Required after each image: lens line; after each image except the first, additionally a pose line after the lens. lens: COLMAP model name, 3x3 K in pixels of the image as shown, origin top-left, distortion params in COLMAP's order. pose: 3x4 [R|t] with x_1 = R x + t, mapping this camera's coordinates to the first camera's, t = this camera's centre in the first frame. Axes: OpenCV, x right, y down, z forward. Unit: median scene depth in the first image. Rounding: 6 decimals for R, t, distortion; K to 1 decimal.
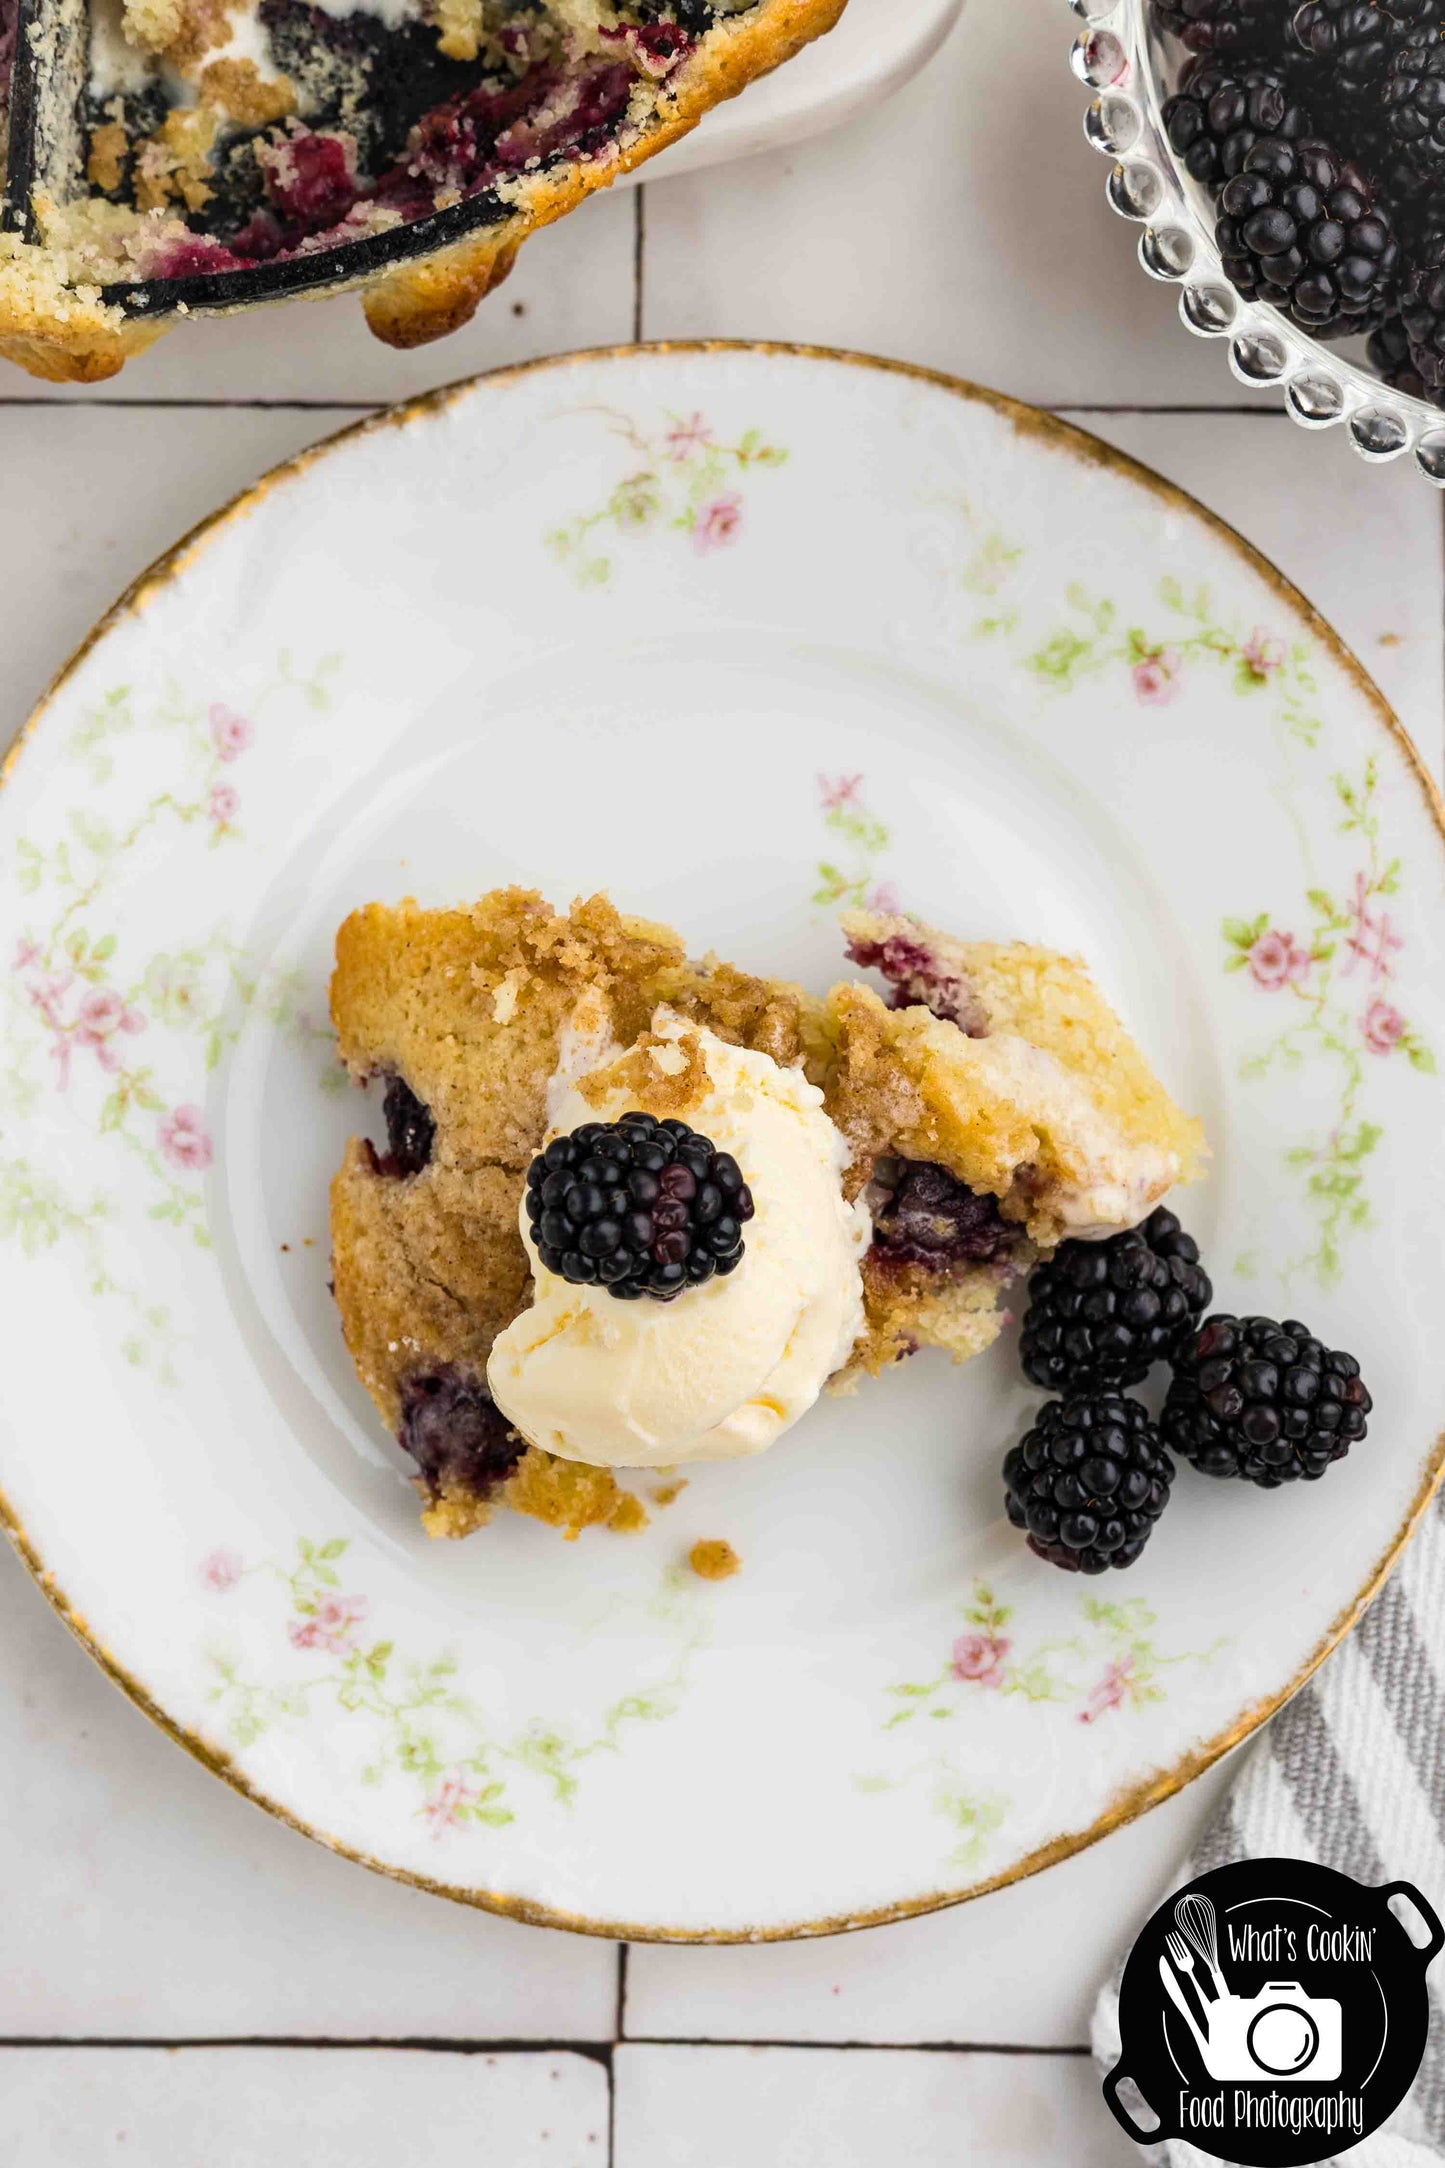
lens RADIAL K [[3881.2, 0, 733.5], [0, 3881.2, 1167.1], [0, 0, 1]] dist [-0.014910, 0.171411]
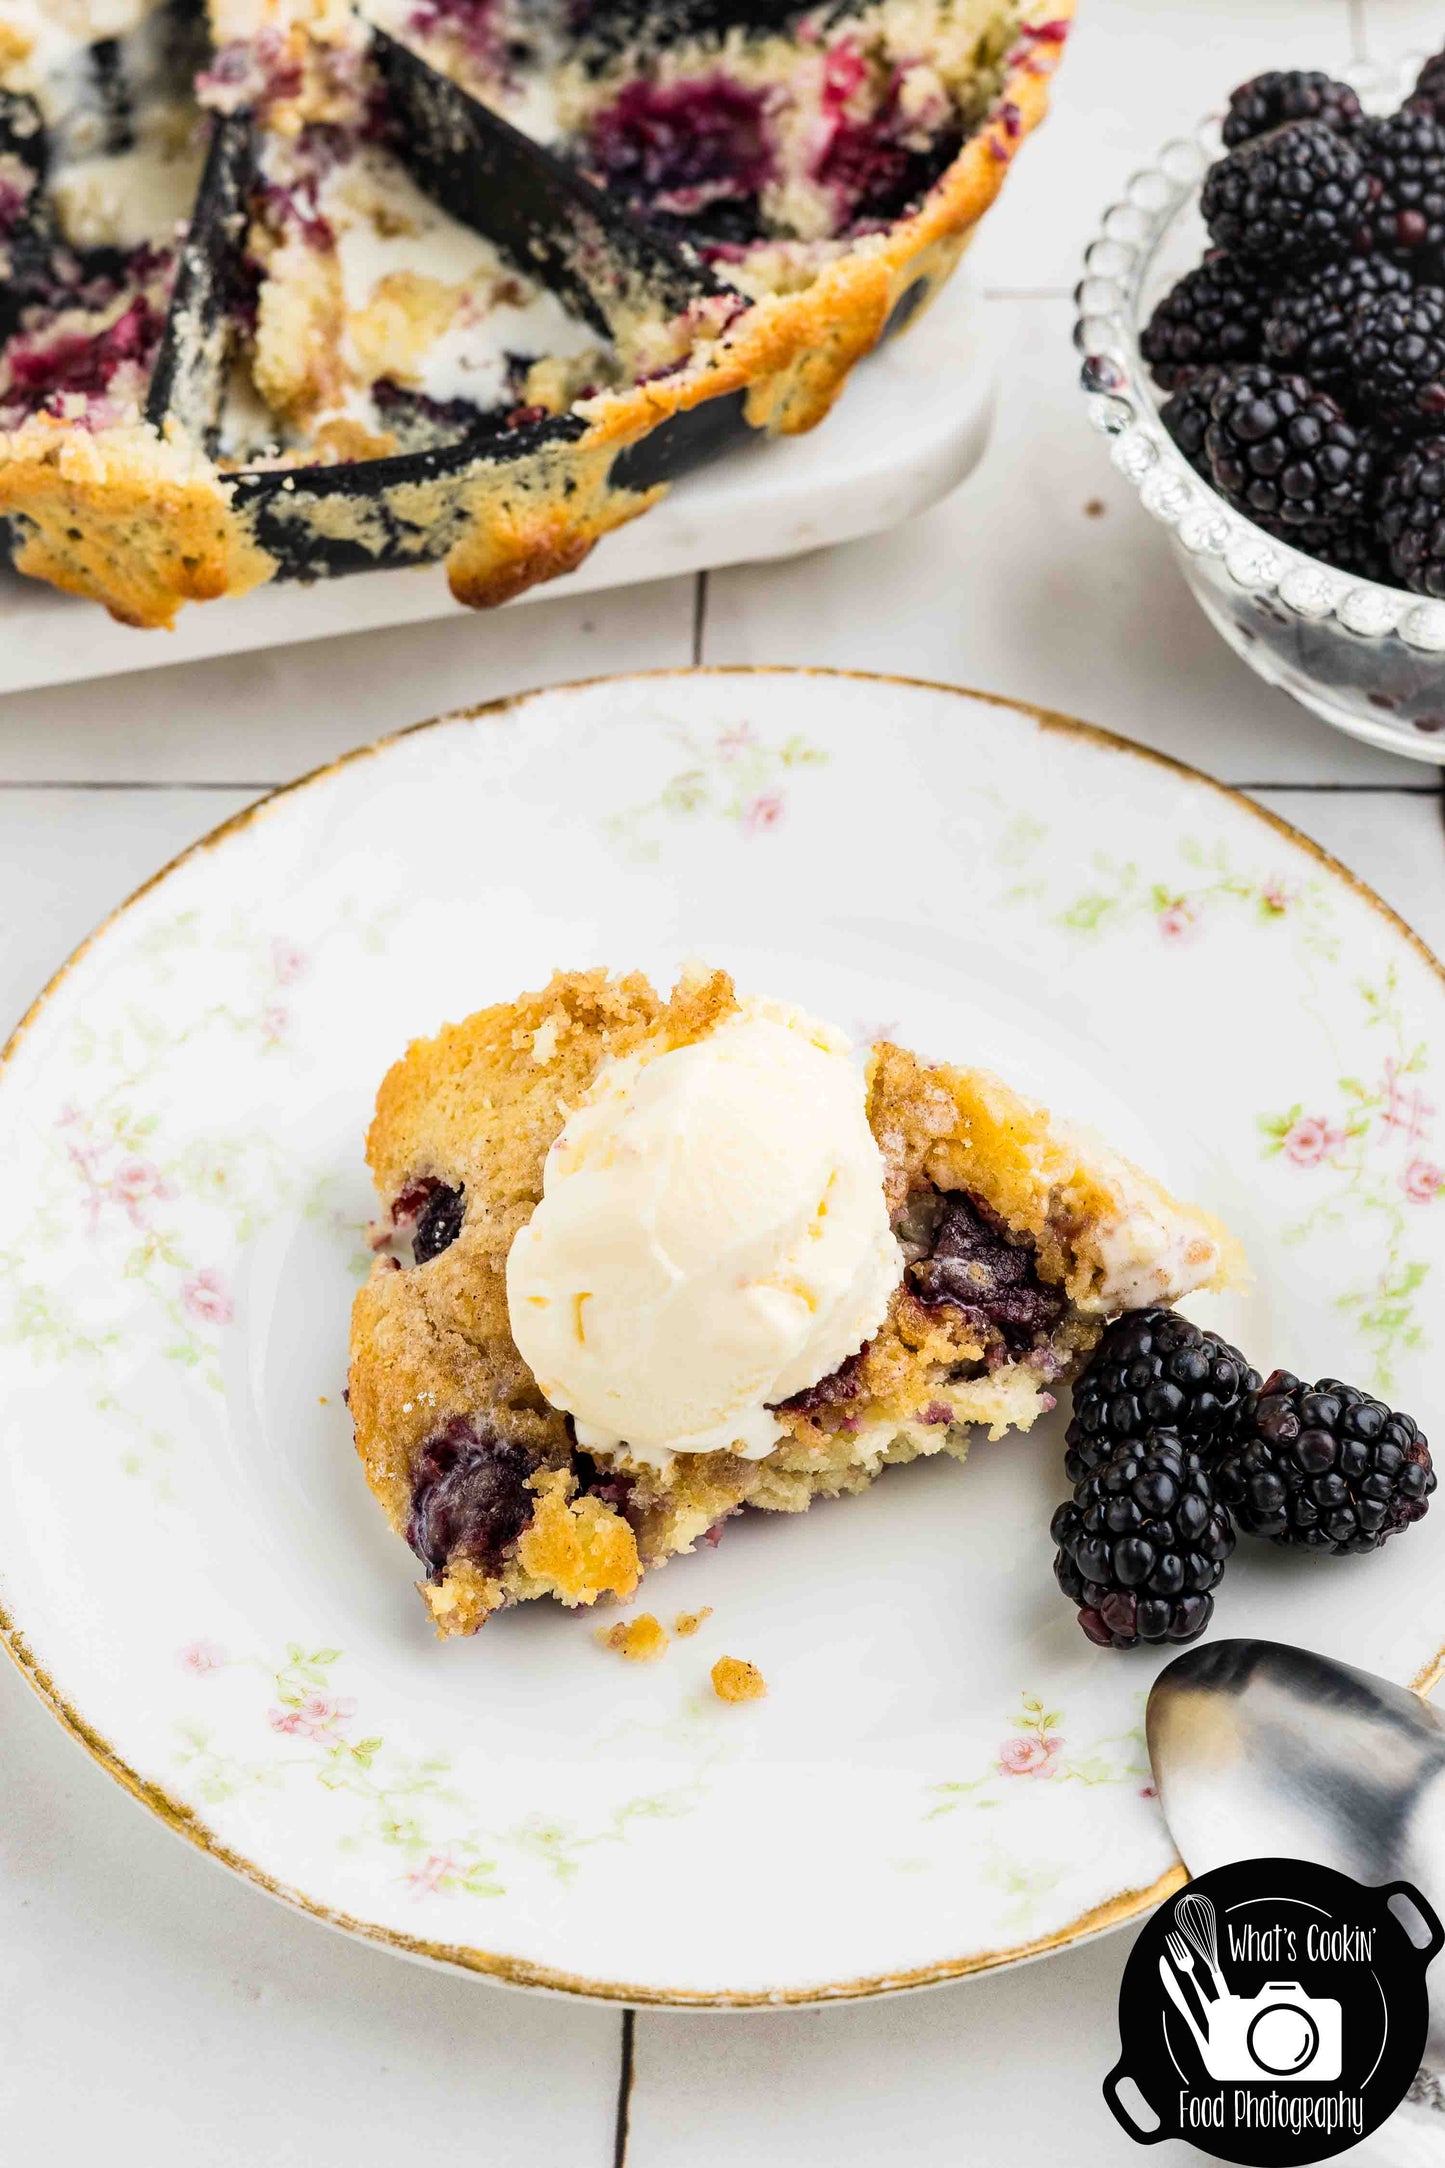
lens RADIAL K [[4096.4, 0, 743.8], [0, 4096.4, 833.9], [0, 0, 1]] dist [0.012517, -0.108023]
pose [[0.999753, 0.012264, -0.018527, 0.011934], [-0.020937, 0.799123, -0.600803, 0.526438], [0.007437, 0.601043, 0.799182, 0.106287]]
